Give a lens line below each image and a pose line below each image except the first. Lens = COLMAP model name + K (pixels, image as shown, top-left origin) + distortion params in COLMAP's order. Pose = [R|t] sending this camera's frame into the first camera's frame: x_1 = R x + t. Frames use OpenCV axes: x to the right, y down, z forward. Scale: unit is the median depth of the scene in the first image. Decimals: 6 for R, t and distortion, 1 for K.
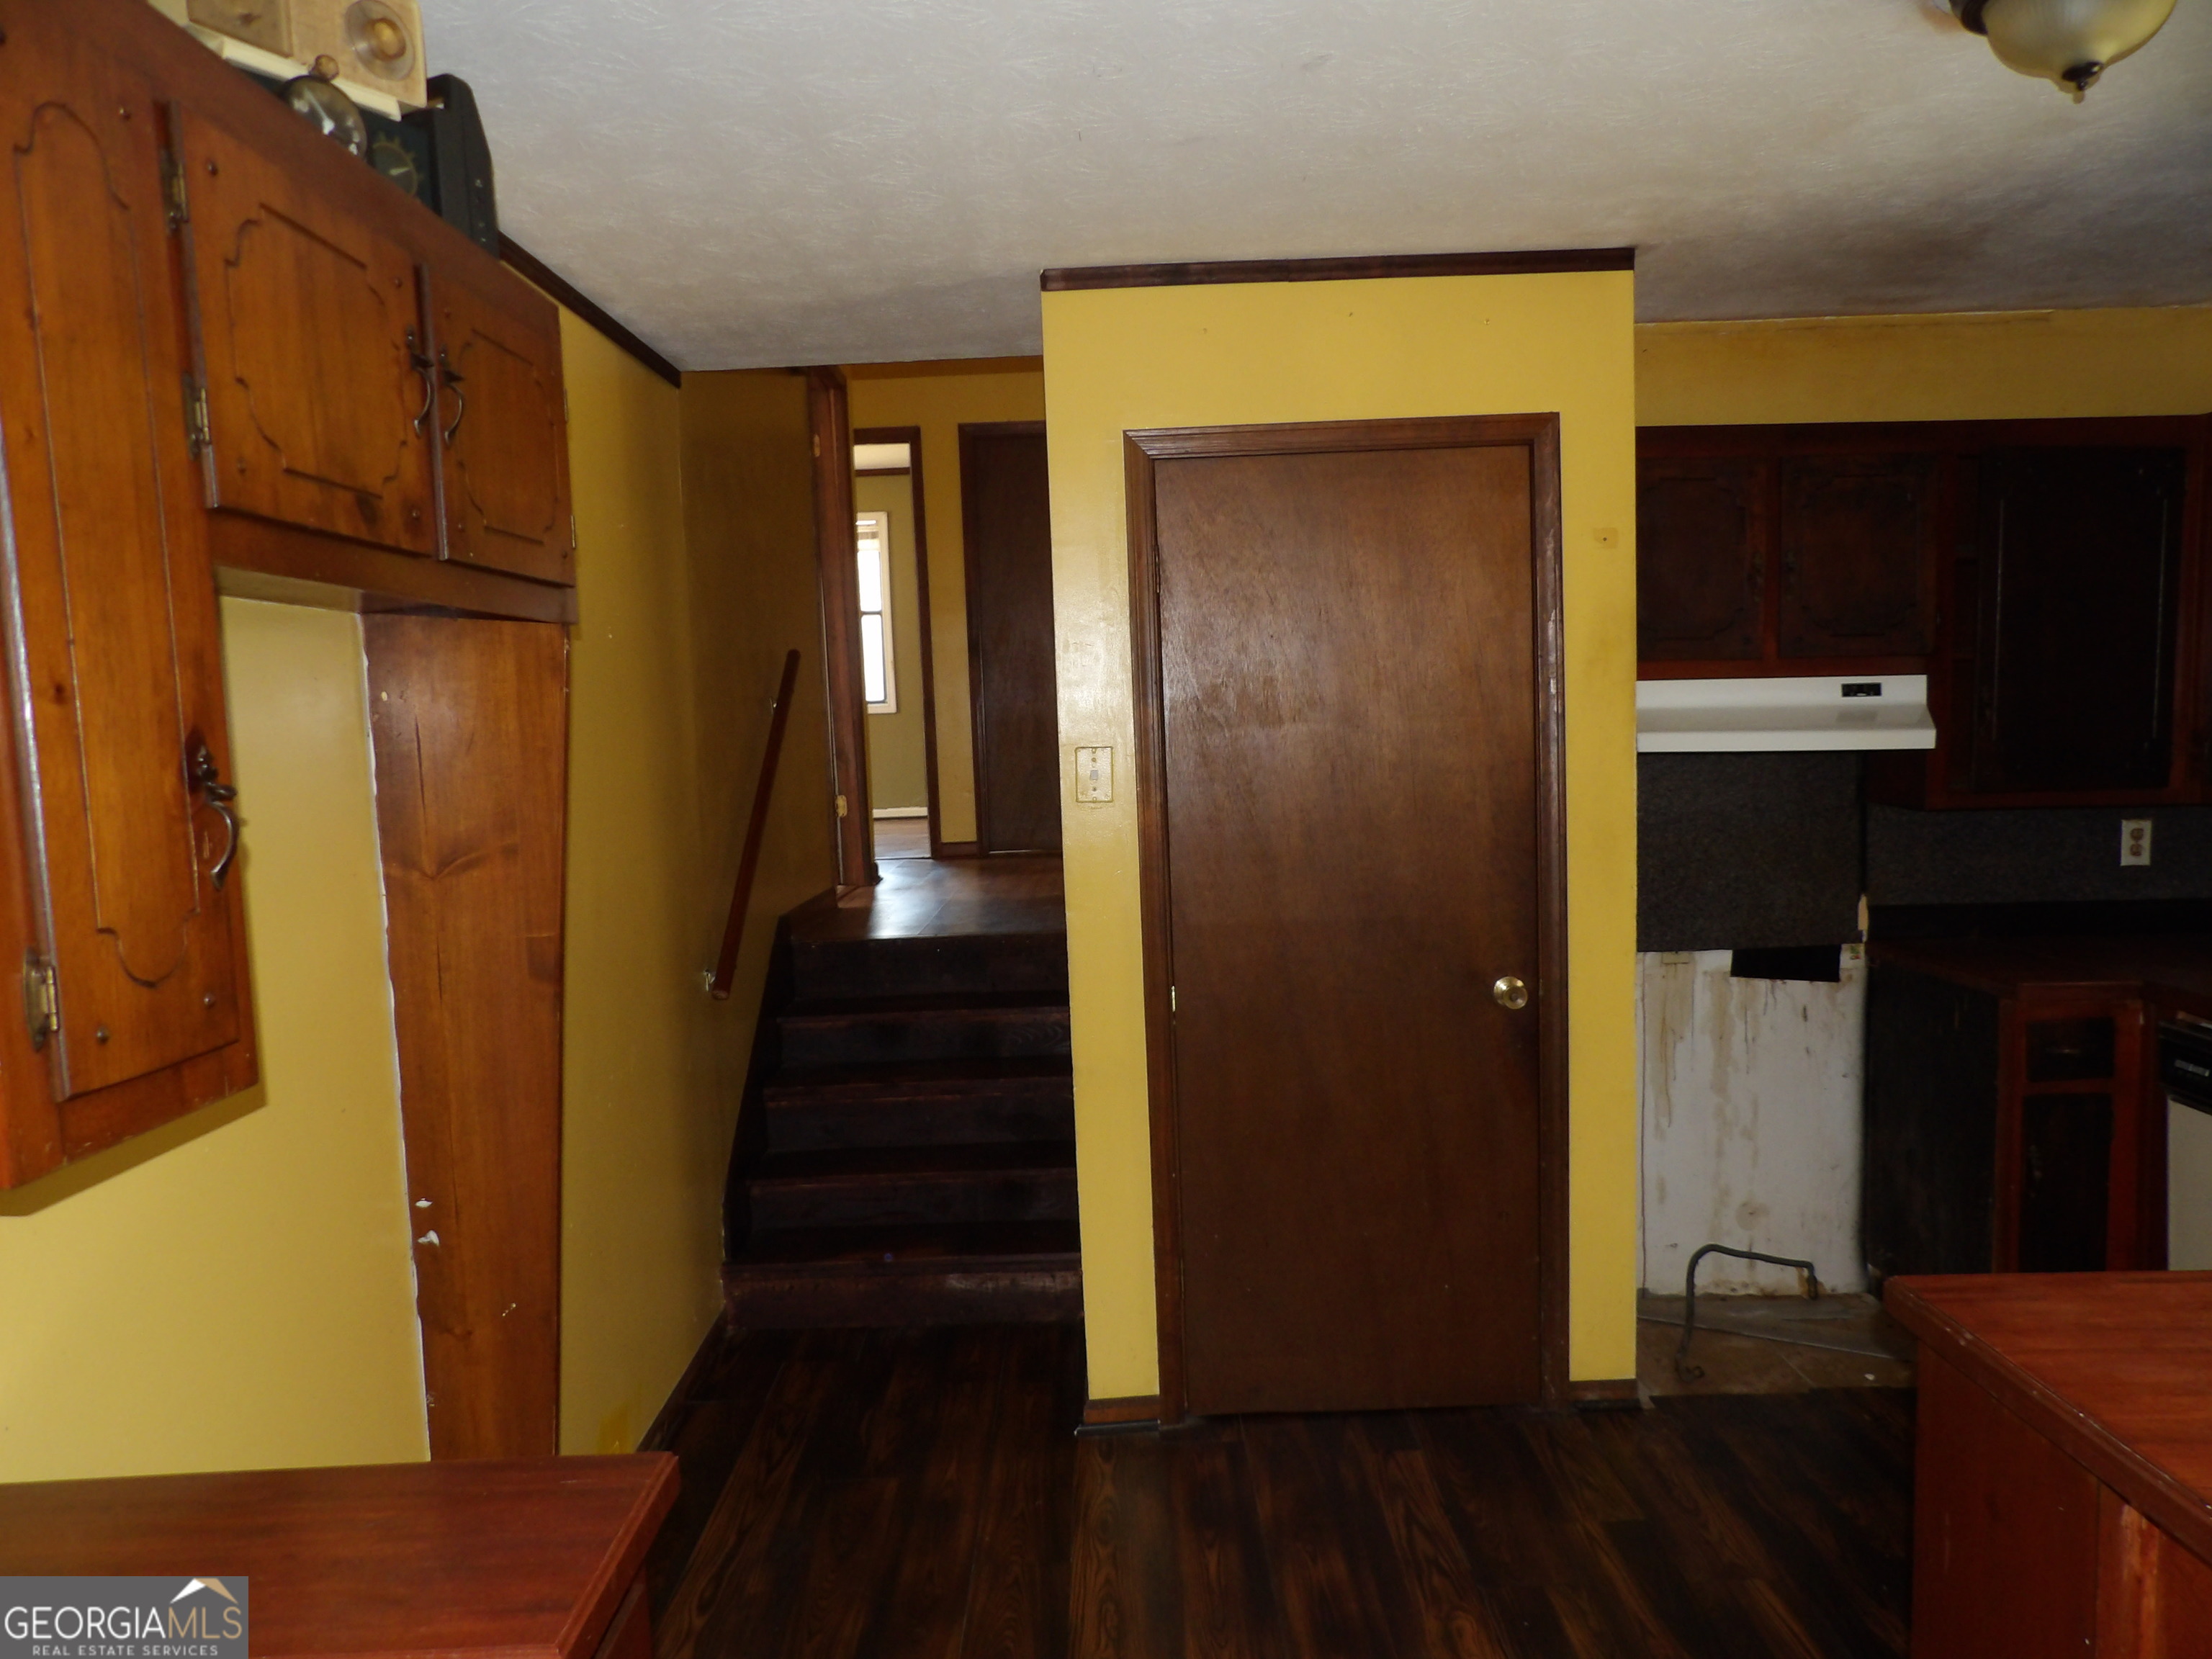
lens RADIAL K [[1599.2, 0, 1106.0], [0, 1599.2, 829.5], [0, 0, 1]] dist [-0.054887, 0.075397]
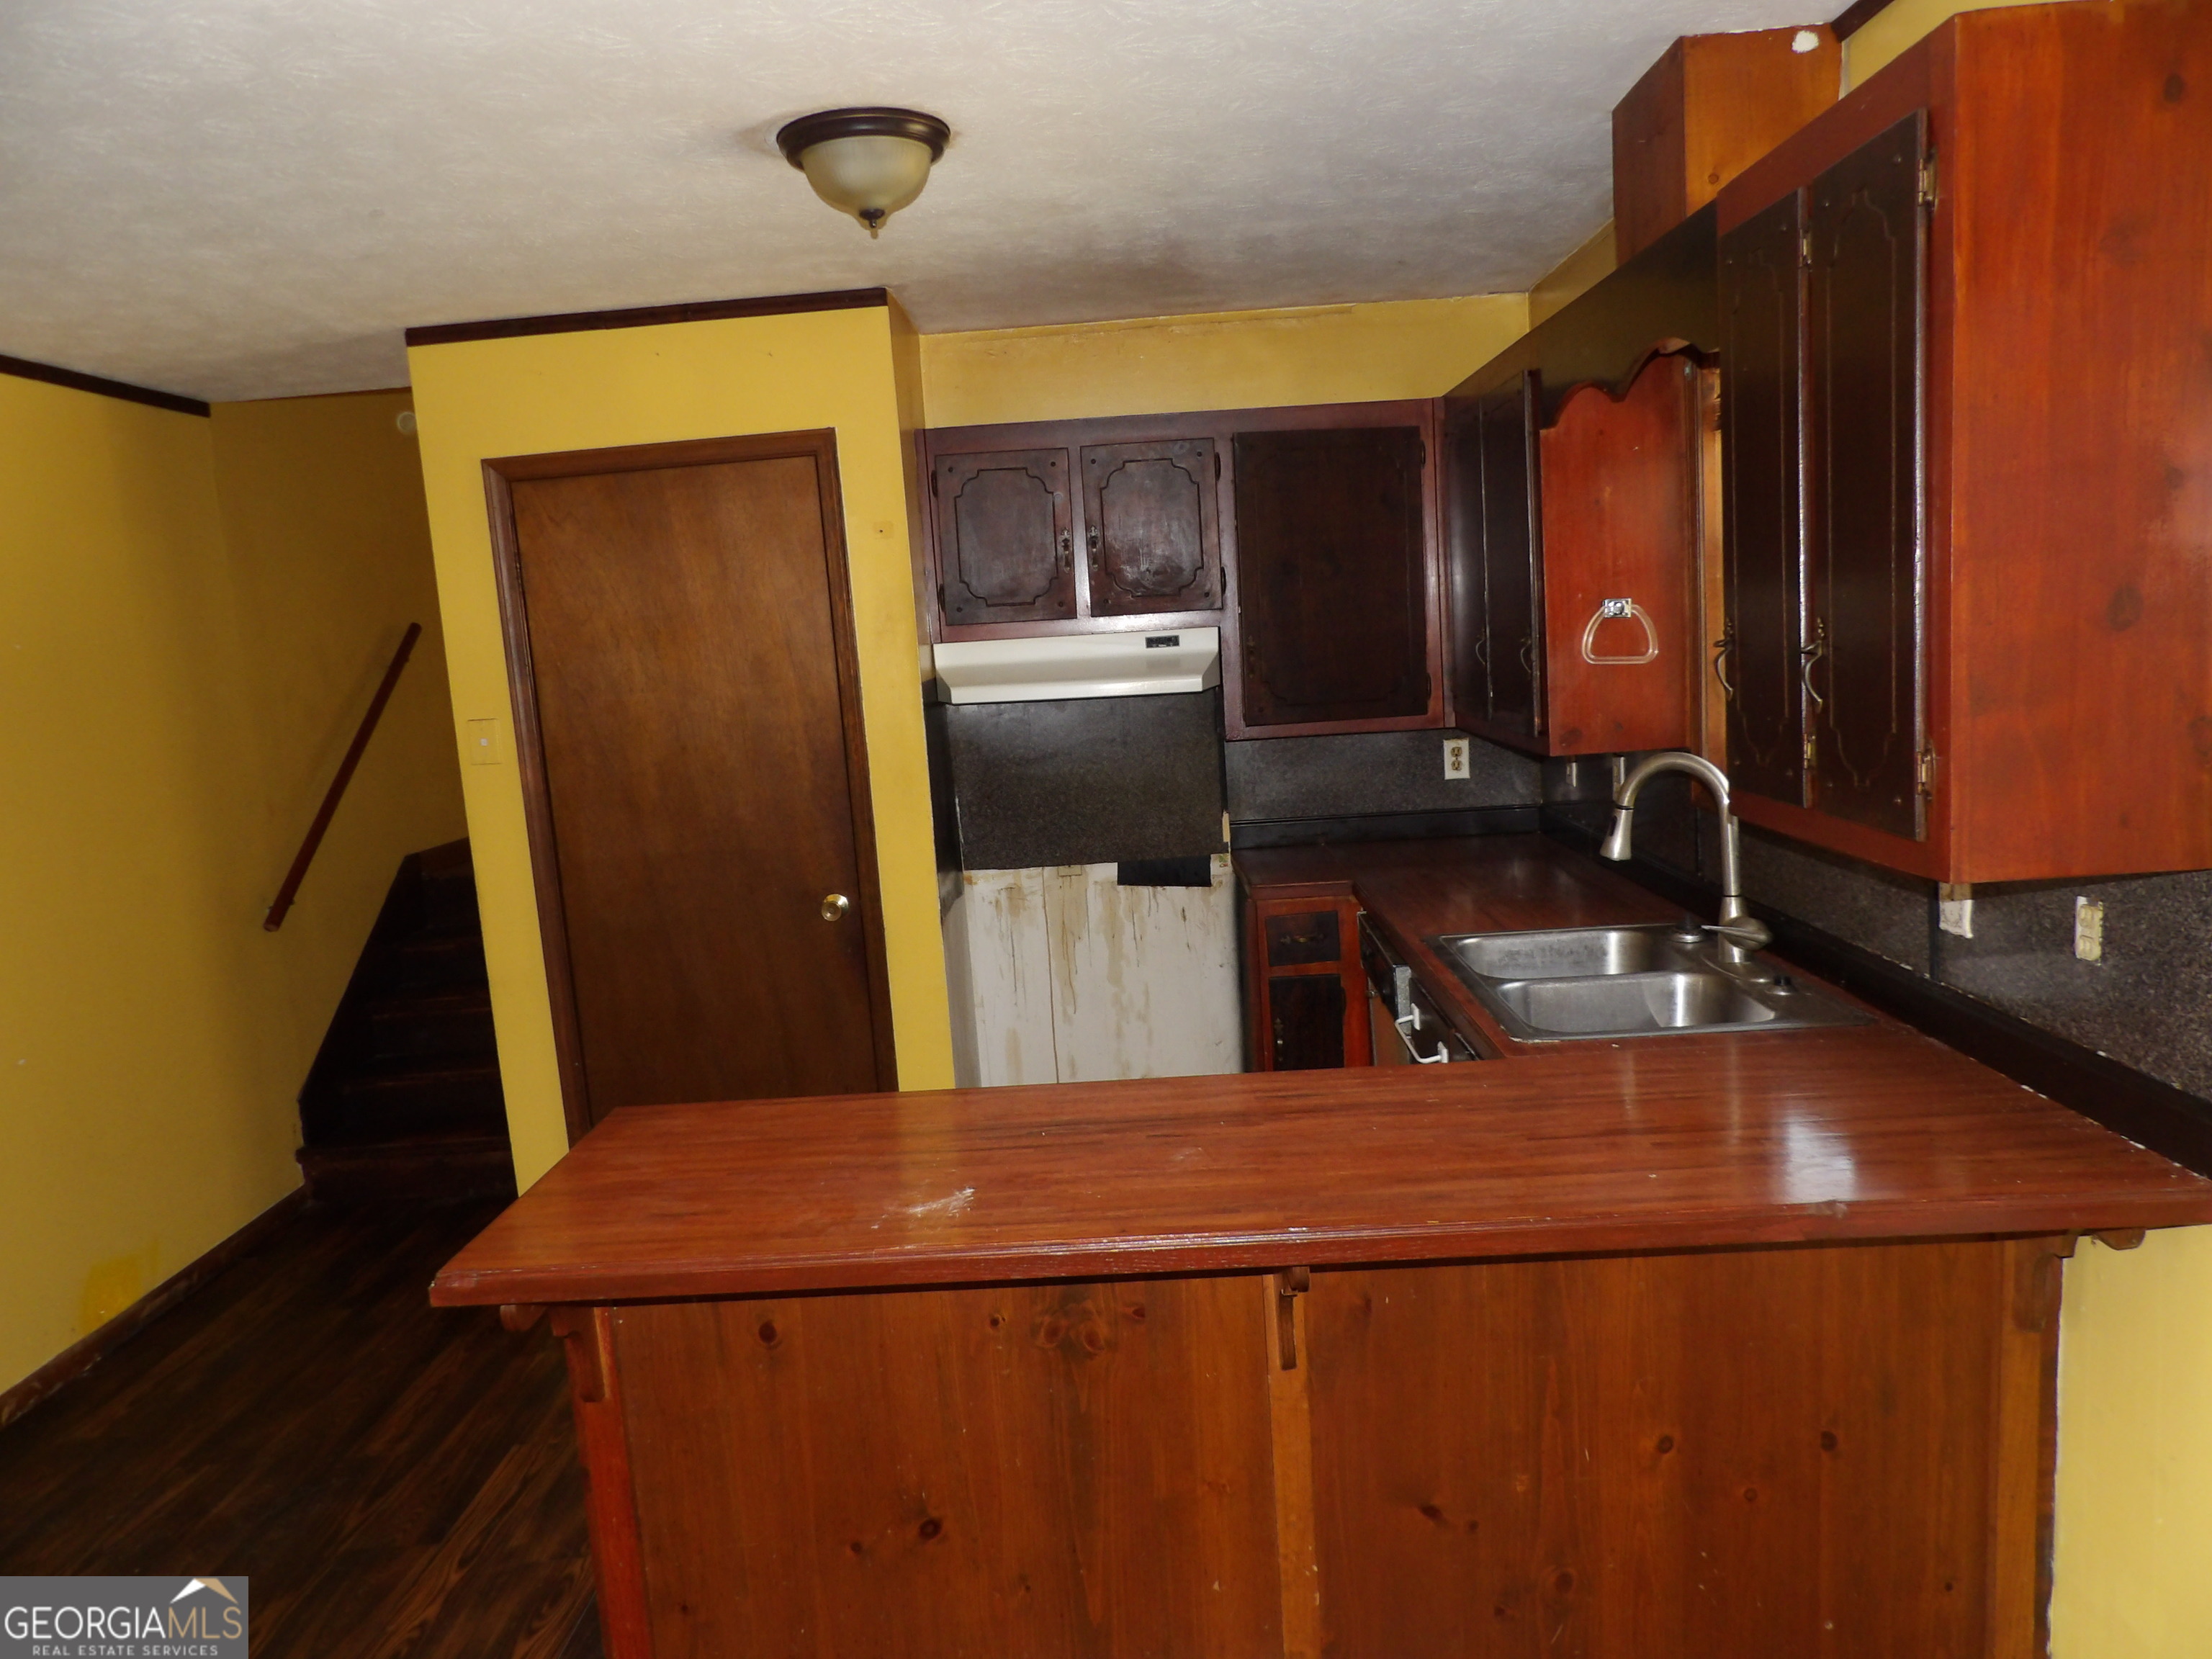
lens RADIAL K [[1599.2, 0, 1106.0], [0, 1599.2, 829.5], [0, 0, 1]] dist [-0.054887, 0.075397]
pose [[0.999154, -0.035332, -0.021029, 0.415414], [0.036467, 0.997750, 0.056263, -0.015409], [0.018994, -0.056982, 0.998195, -0.180181]]
